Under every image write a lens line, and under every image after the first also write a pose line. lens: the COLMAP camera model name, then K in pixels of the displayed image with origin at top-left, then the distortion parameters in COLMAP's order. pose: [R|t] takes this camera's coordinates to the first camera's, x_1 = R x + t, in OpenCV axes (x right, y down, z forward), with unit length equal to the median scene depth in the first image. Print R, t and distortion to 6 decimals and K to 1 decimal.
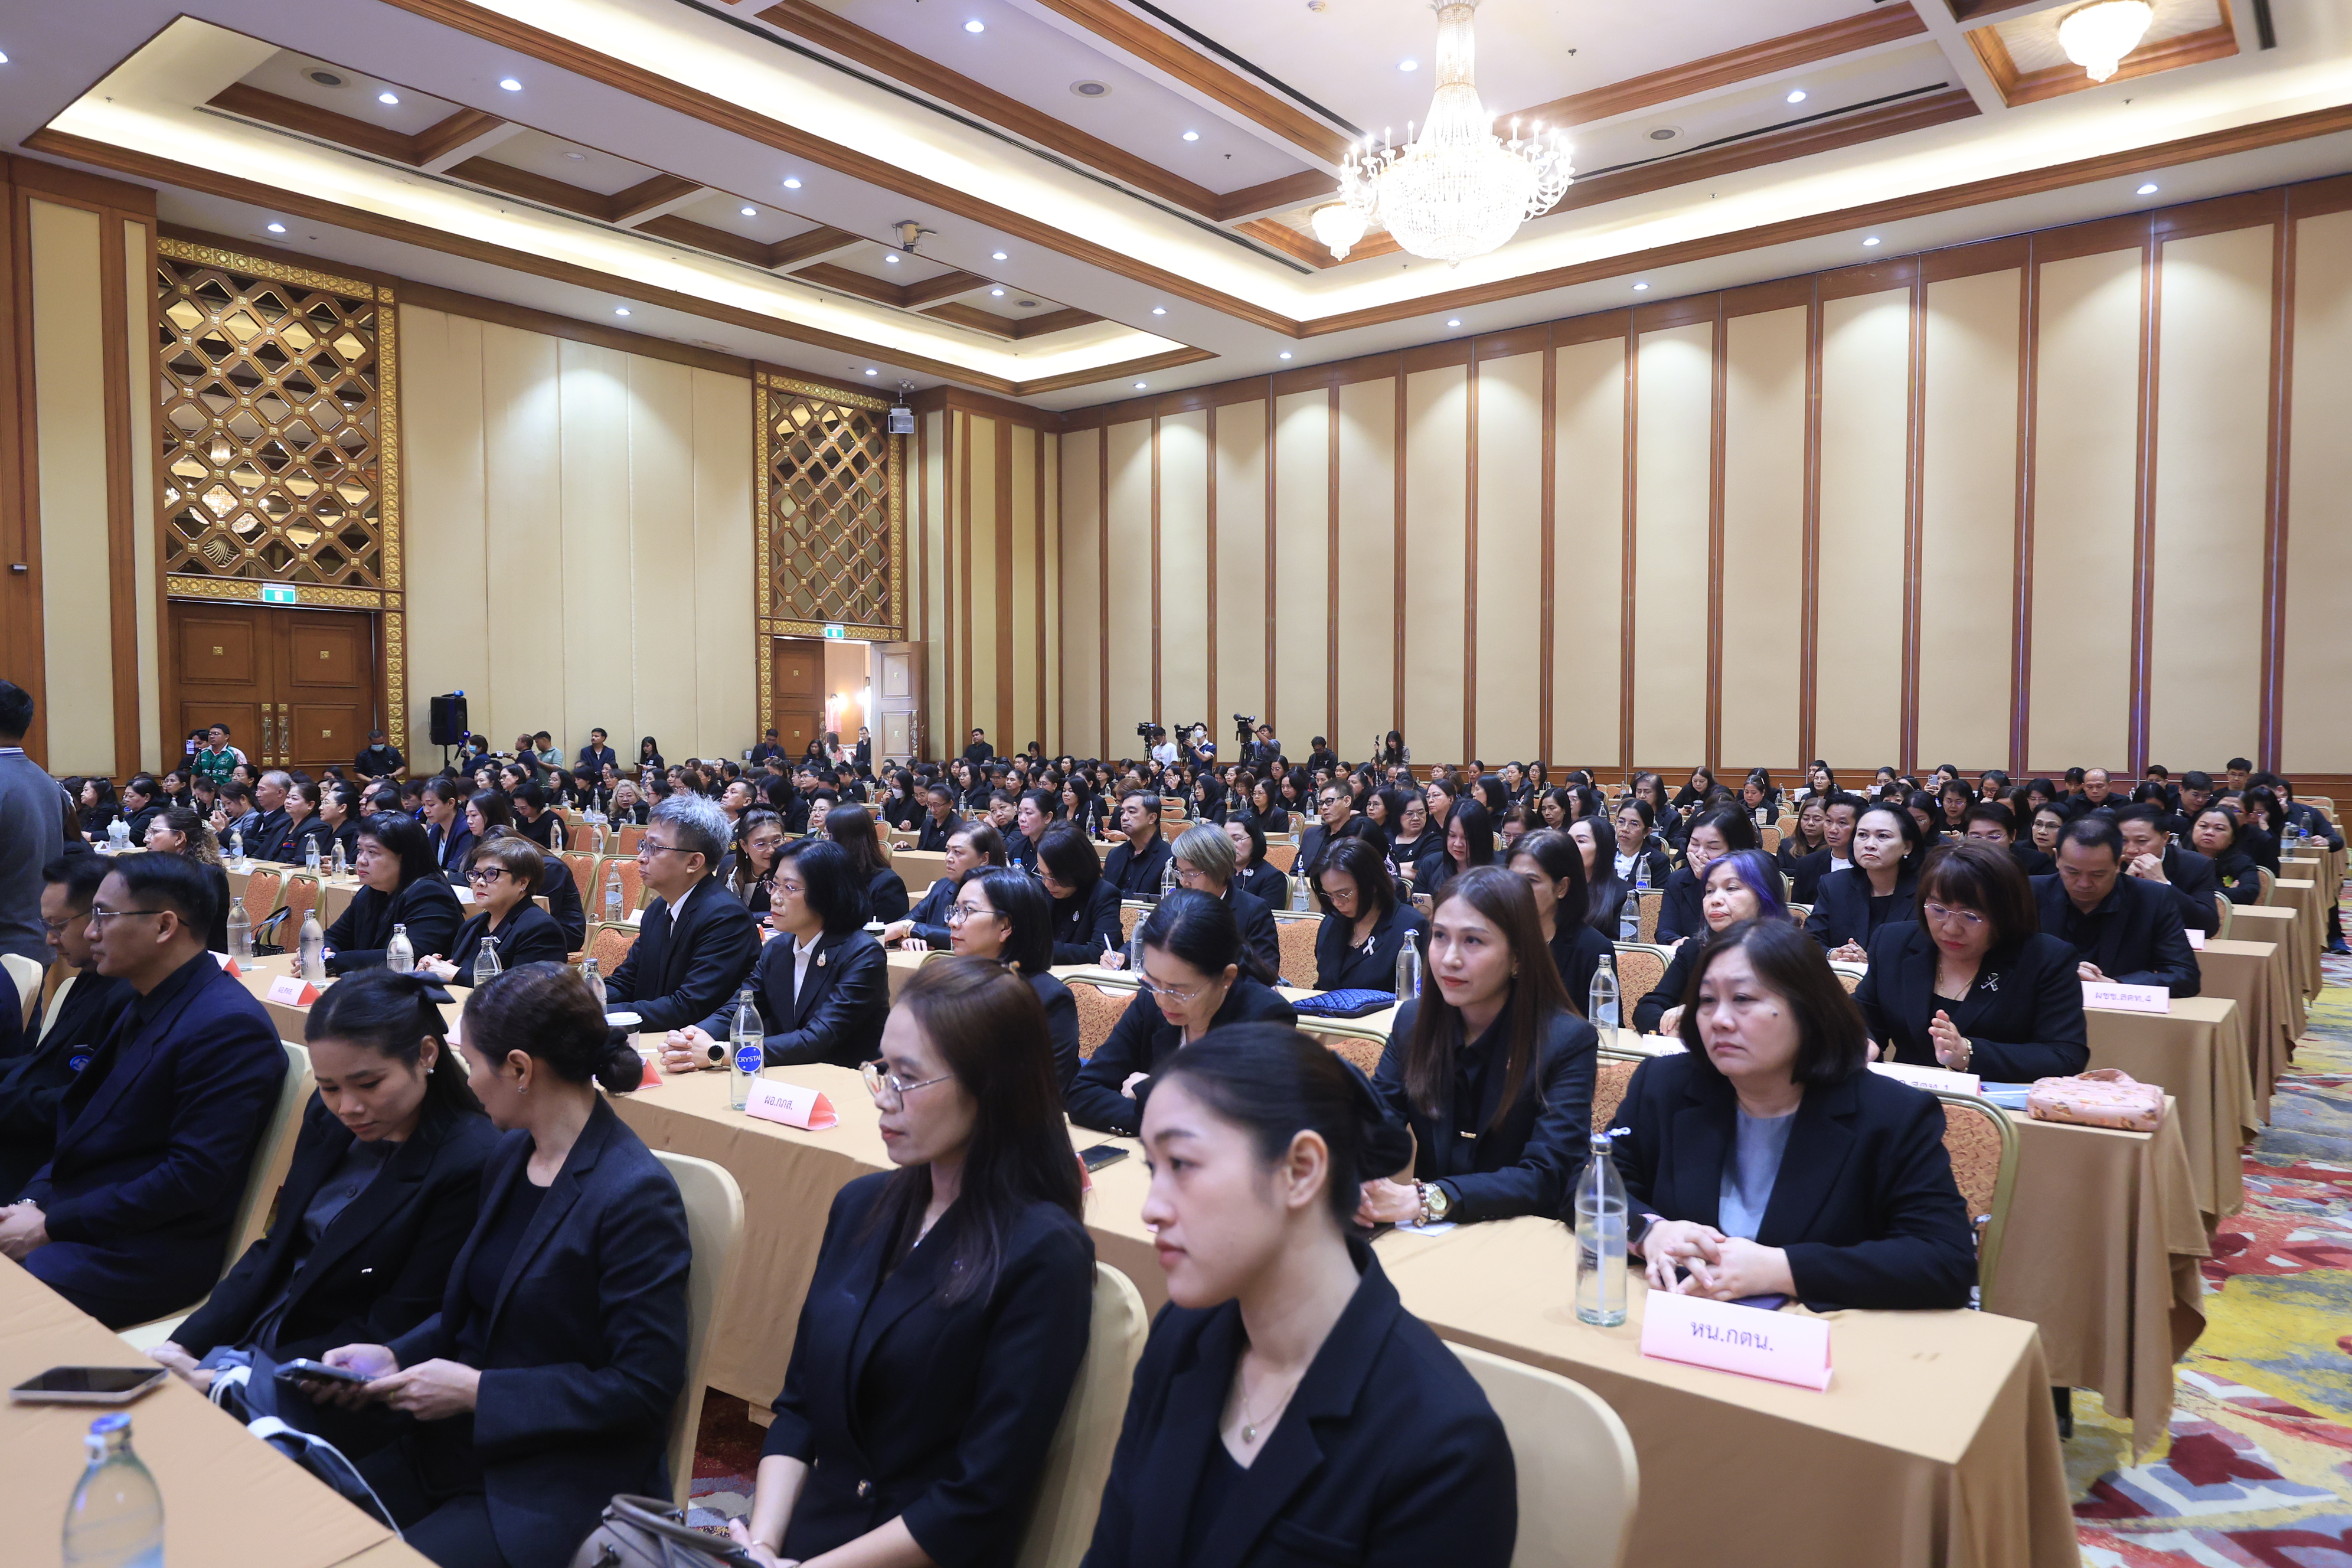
lens RADIAL K [[1492.9, 0, 1182.3], [0, 1492.9, 794.8], [0, 0, 1]] dist [-0.001146, -0.003738]
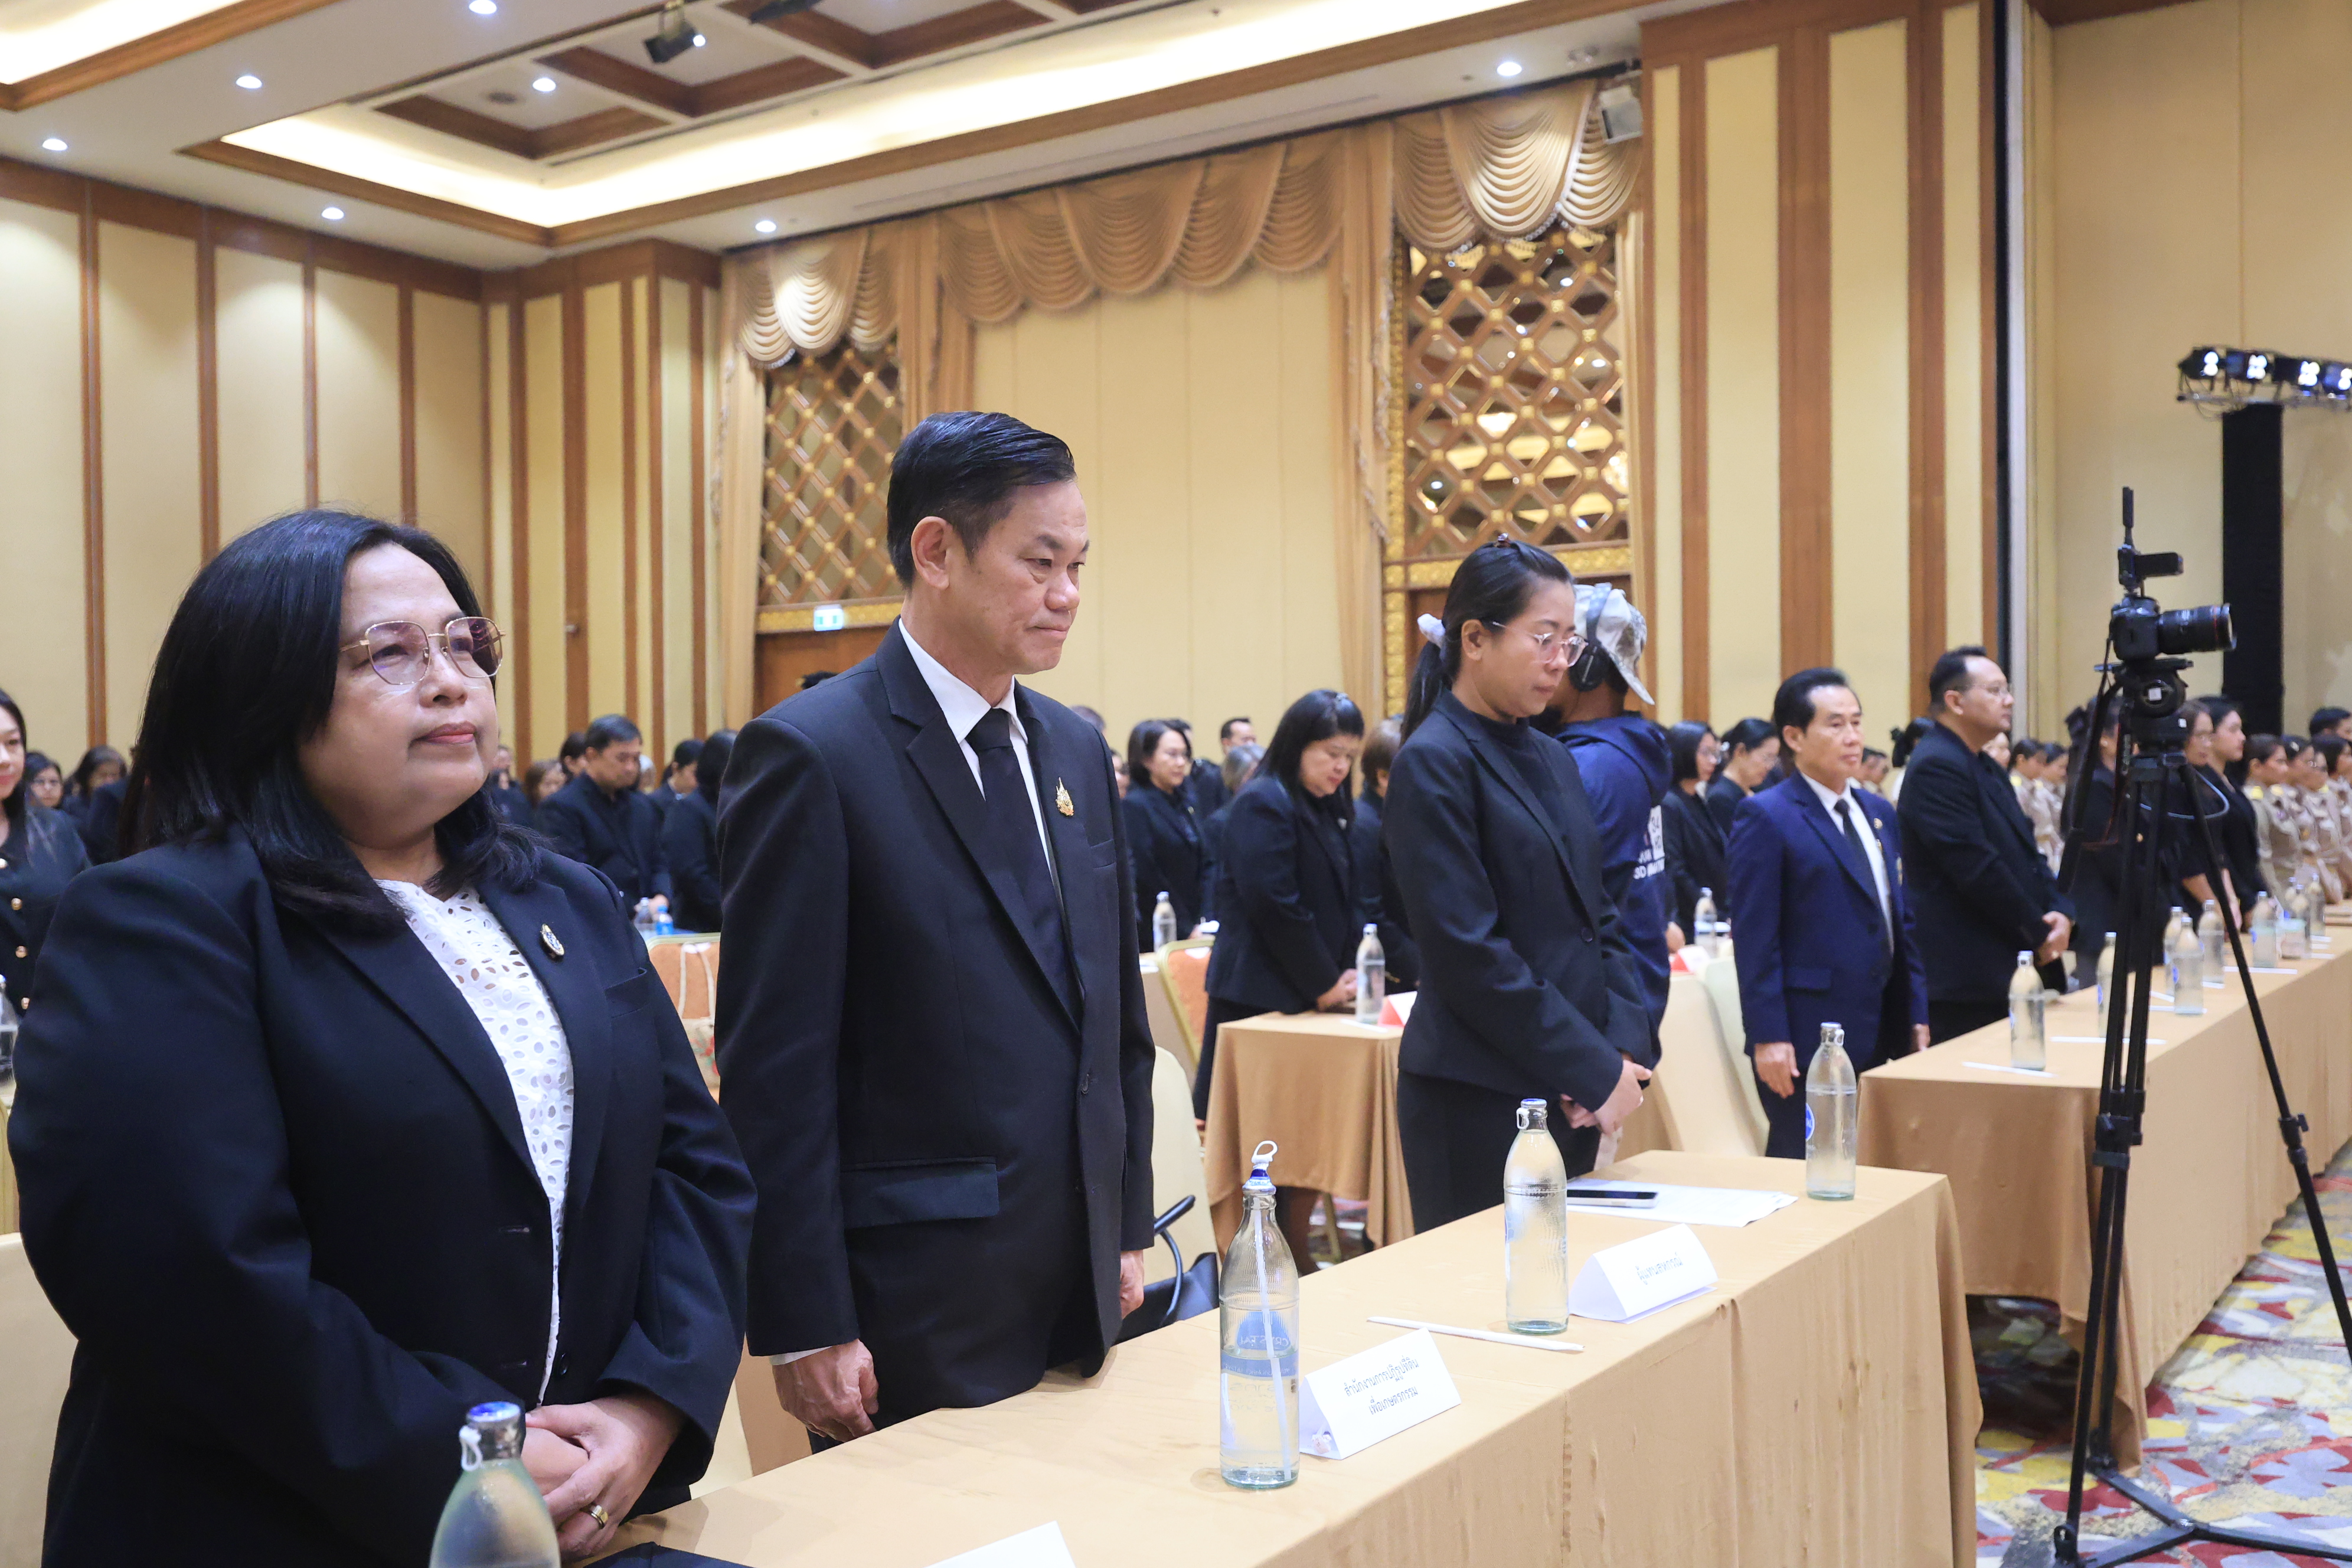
lens RADIAL K [[2171.8, 0, 1176.0], [0, 2171.8, 784.0], [0, 0, 1]] dist [0.023140, 0.000506]
pose [[-0.065434, 0.009209, 0.997814, -0.380140], [0.045991, 0.998923, -0.006204, 0.001397], [-0.996797, 0.045484, -0.065787, 0.258421]]
